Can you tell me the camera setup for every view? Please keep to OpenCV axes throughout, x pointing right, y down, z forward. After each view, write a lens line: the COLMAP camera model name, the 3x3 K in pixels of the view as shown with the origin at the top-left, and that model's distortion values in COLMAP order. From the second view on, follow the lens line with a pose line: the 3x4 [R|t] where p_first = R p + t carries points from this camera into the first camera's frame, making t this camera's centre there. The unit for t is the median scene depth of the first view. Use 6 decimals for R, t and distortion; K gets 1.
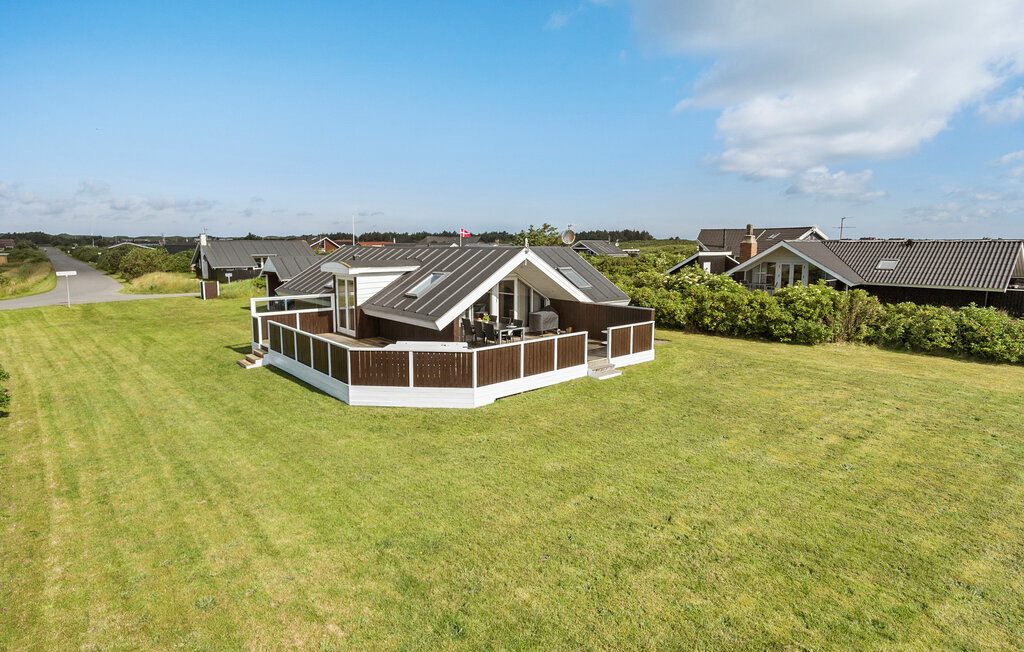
lens RADIAL K [[542.2, 0, 512.0], [0, 542.2, 326.0], [0, 0, 1]] dist [0.000003, 0.000084]
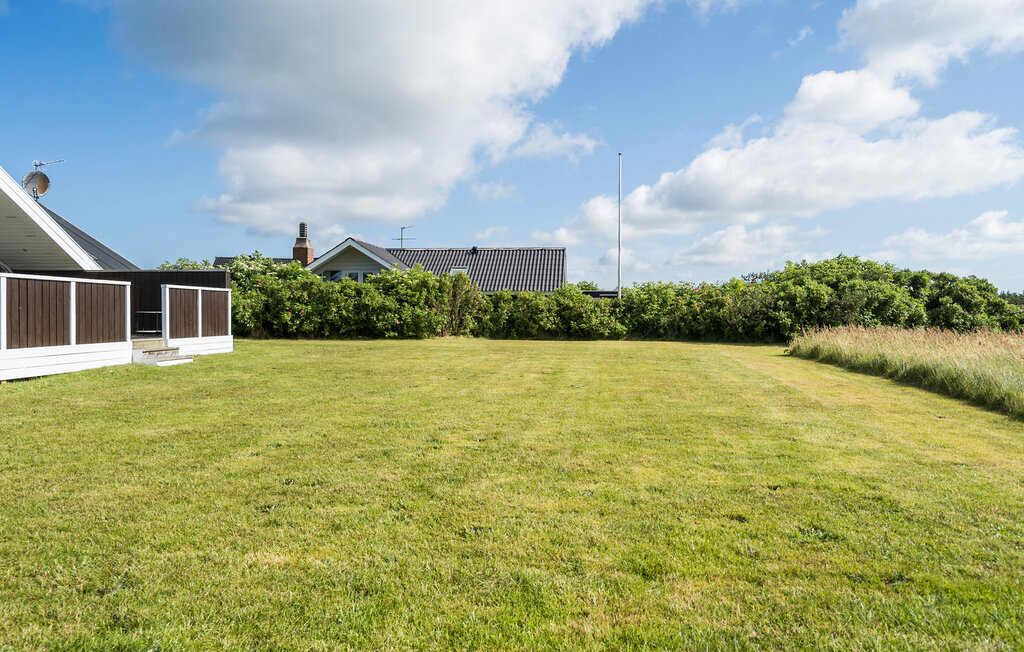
lens RADIAL K [[718.3, 0, 512.0], [0, 718.3, 326.0], [0, 0, 1]] dist [0.010732, 0.005556]
pose [[0.733499, -0.017610, 0.679462, -0.057233], [0.101815, 0.991232, -0.084222, 0.116206], [-0.672022, 0.130956, 0.728860, 0.147487]]
